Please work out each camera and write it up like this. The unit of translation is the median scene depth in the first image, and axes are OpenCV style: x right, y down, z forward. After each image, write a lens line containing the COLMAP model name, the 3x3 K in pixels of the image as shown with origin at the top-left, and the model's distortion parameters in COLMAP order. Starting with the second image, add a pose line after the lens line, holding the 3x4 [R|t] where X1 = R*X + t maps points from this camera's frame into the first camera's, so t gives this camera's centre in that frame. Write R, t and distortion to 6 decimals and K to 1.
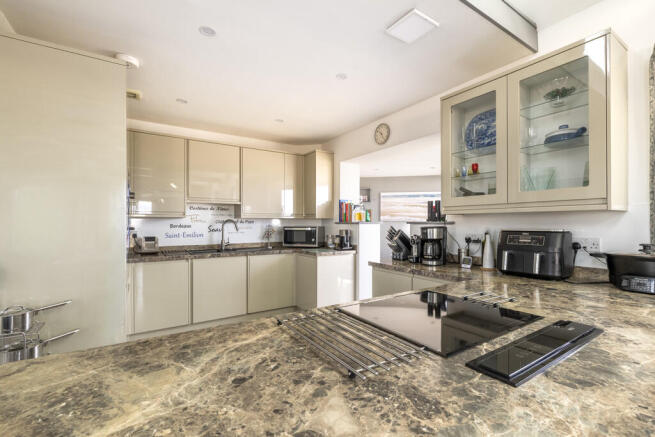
lens RADIAL K [[288.8, 0, 327.5], [0, 288.8, 218.5], [0, 0, 1]] dist [0.001793, 0.000090]
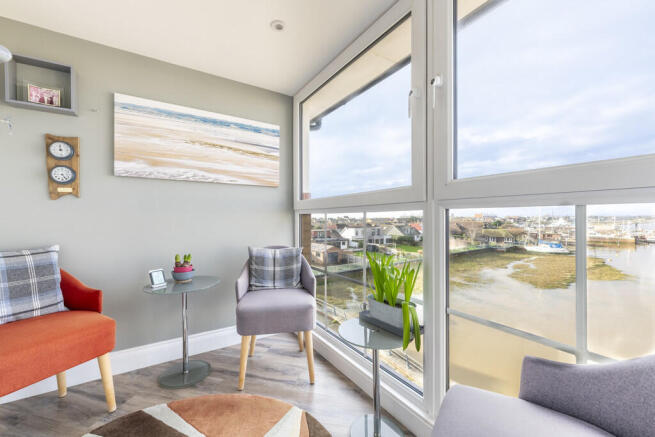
lens RADIAL K [[246.6, 0, 324.4], [0, 246.6, 217.4], [0, 0, 1]] dist [0.000038, -0.000027]
pose [[0.708316, -0.000200, 0.705895, 0.226392], [-0.008165, 0.999931, 0.008477, 0.080353], [-0.705848, -0.011768, 0.708266, 0.903680]]
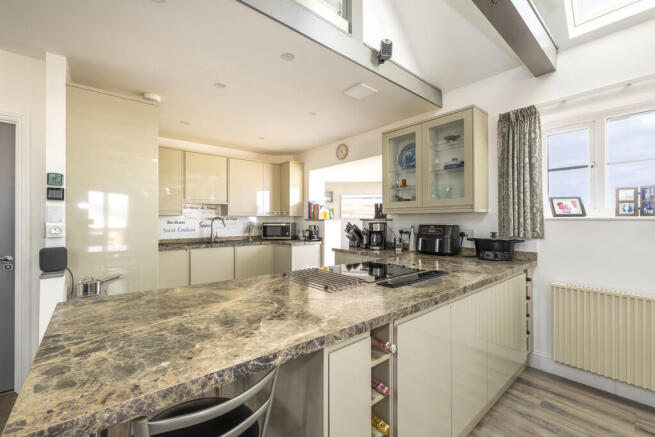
lens RADIAL K [[271.3, 0, 323.2], [0, 271.3, 216.4], [0, 0, 1]] dist [-0.000831, -0.000030]
pose [[0.993655, 0.001206, 0.112461, -0.030460], [-0.001558, 0.999994, 0.003046, -0.003152], [-0.112456, -0.003202, 0.993652, -0.189451]]
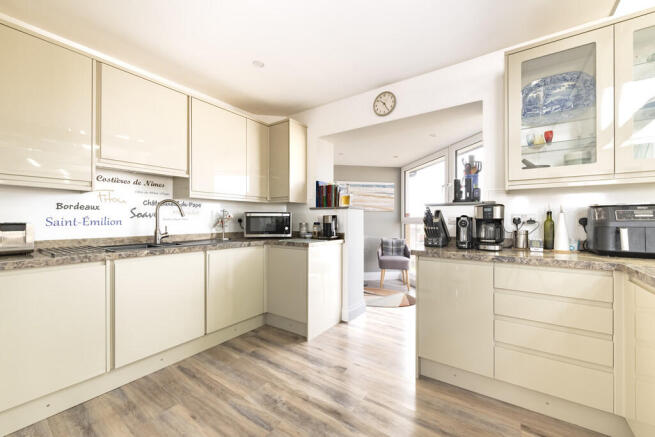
lens RADIAL K [[256.0, 0, 328.8], [0, 256.0, 216.4], [0, 0, 1]] dist [0.000674, 0.000085]
pose [[0.926362, 0.007607, 0.376557, -0.231351], [-0.008456, 0.999964, 0.000602, 0.042756], [-0.376538, -0.003742, 0.926393, 0.315830]]
